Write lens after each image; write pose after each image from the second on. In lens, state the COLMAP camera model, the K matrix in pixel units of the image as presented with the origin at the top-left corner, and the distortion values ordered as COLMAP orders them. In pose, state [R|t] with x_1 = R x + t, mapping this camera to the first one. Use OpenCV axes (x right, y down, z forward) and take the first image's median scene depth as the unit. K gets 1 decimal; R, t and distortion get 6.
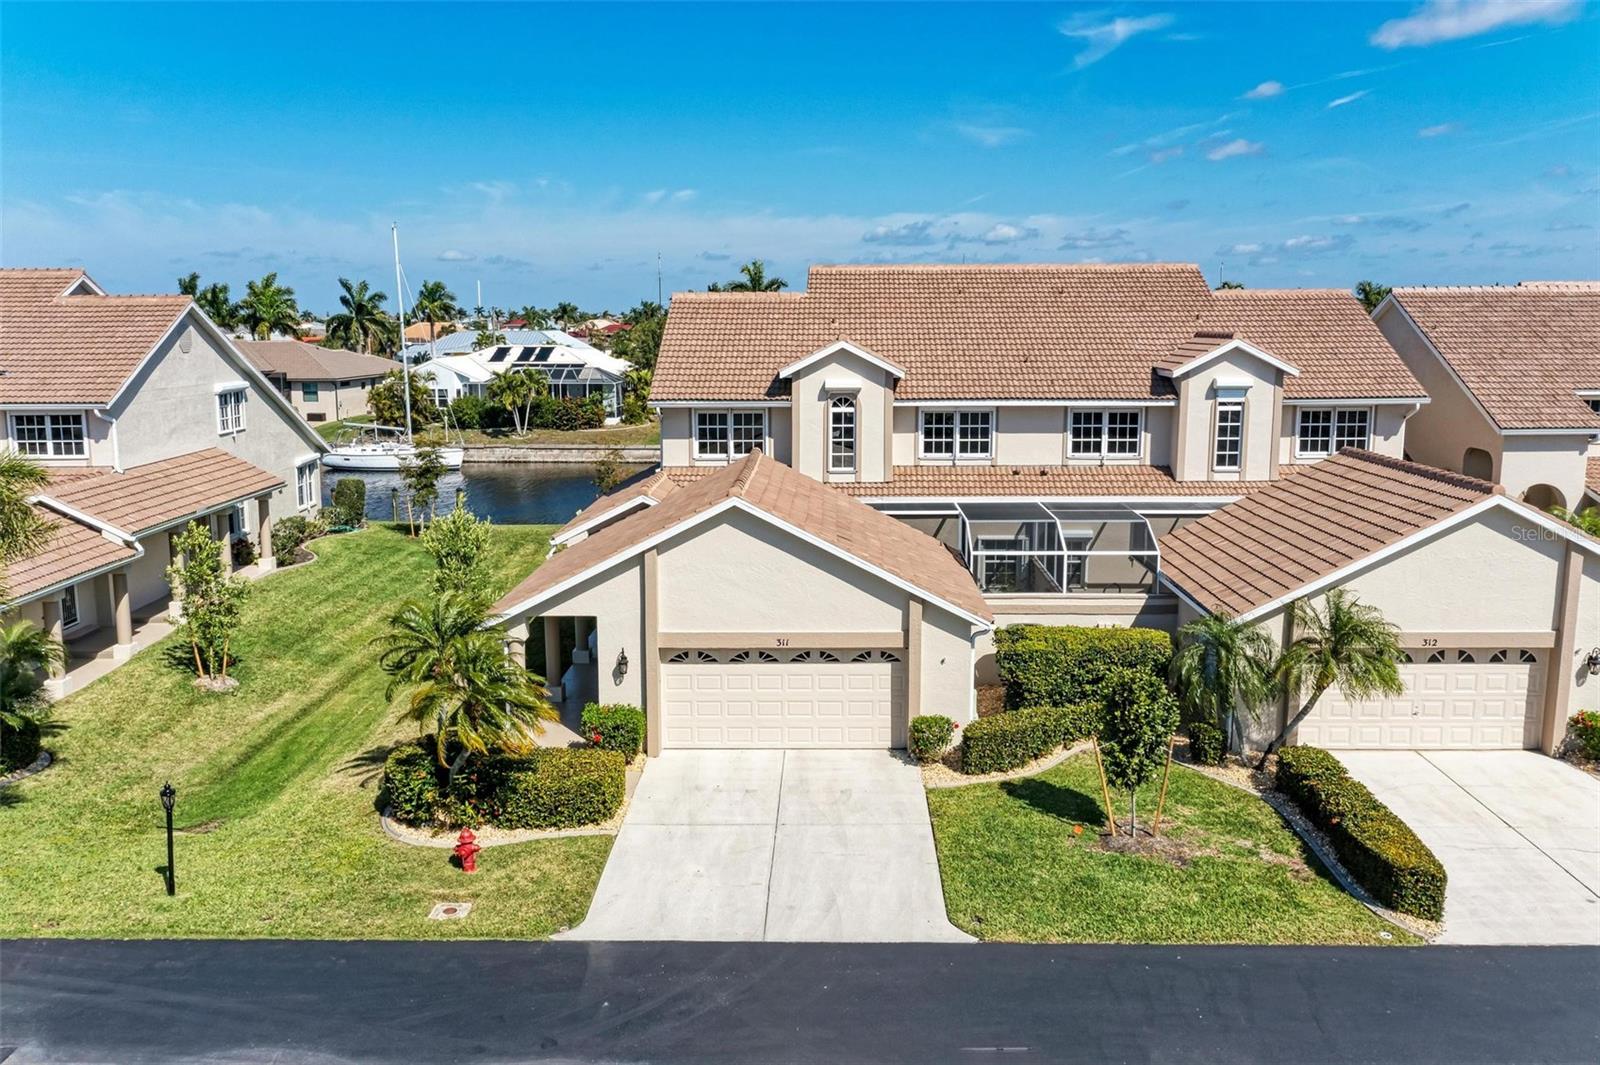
lens RADIAL K [[1260.3, 0, 803.2], [0, 1260.3, 481.7], [0, 0, 1]] dist [-0.002209, 0.006480]
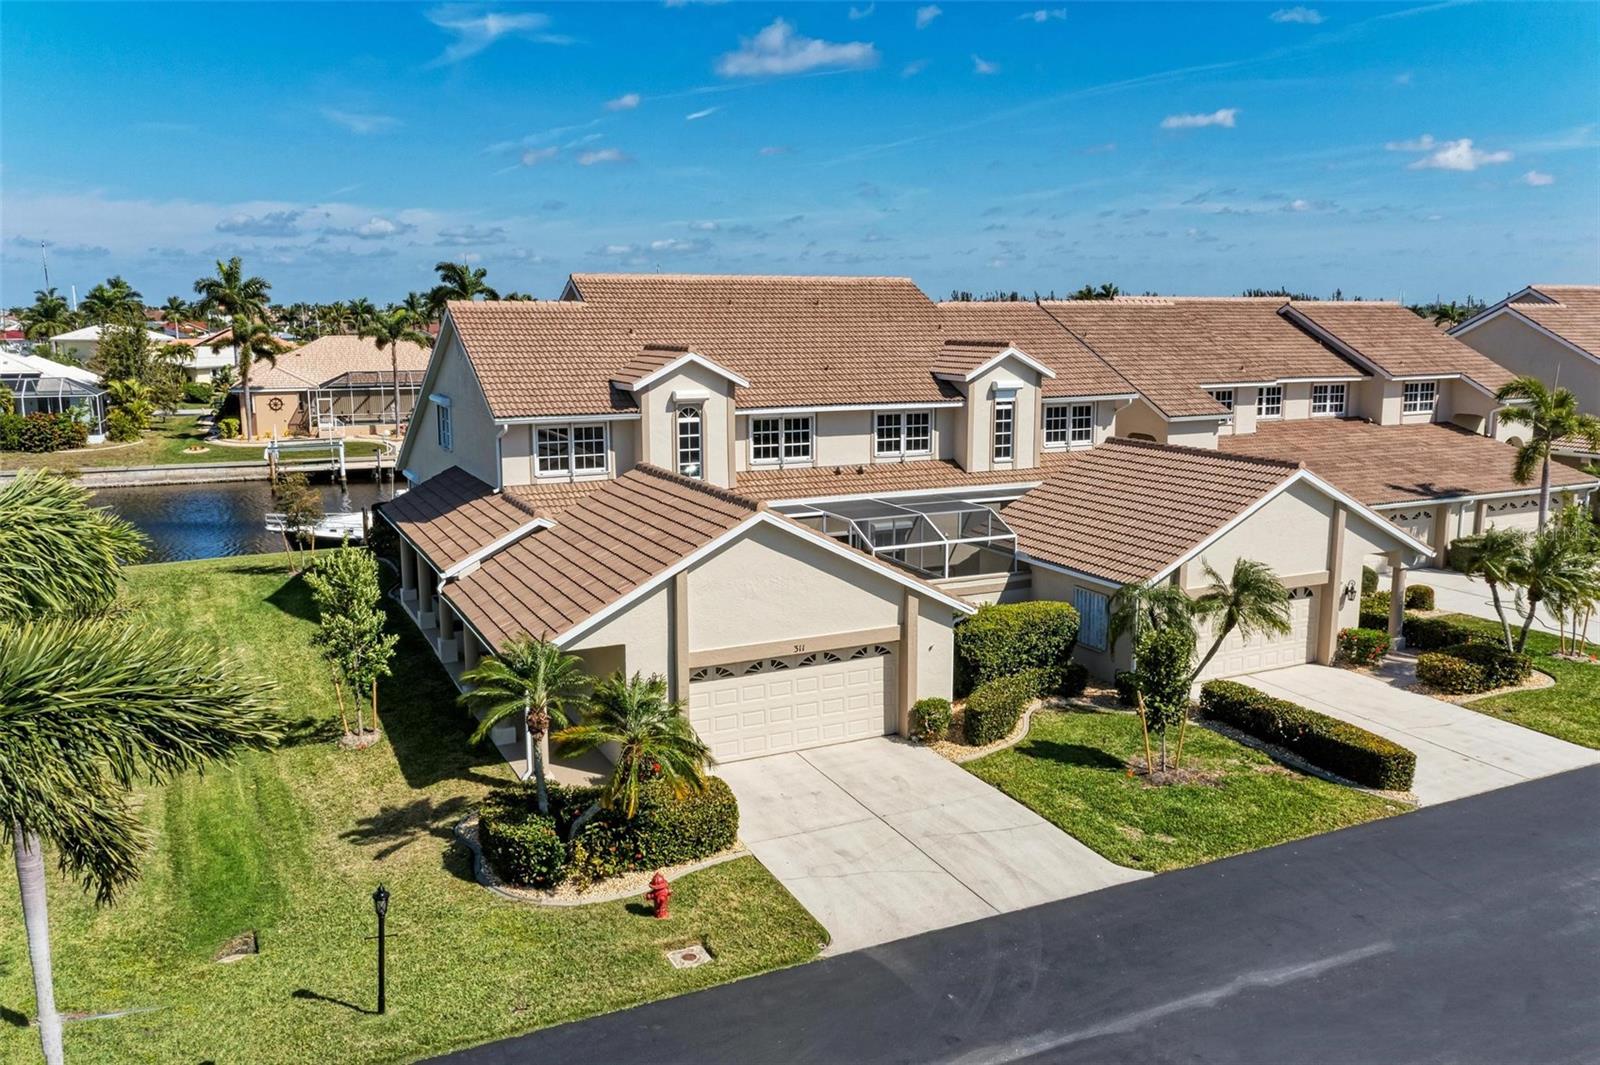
lens RADIAL K [[1242.4, 0, 800.0], [0, 1242.4, 532.5], [0, 0, 1]] dist [-0.000374, -0.002604]
pose [[0.888628, -0.075508, 0.452370, -0.345543], [0.055648, 0.996818, 0.057072, -0.018905], [-0.455240, -0.025542, 0.890002, 0.069368]]
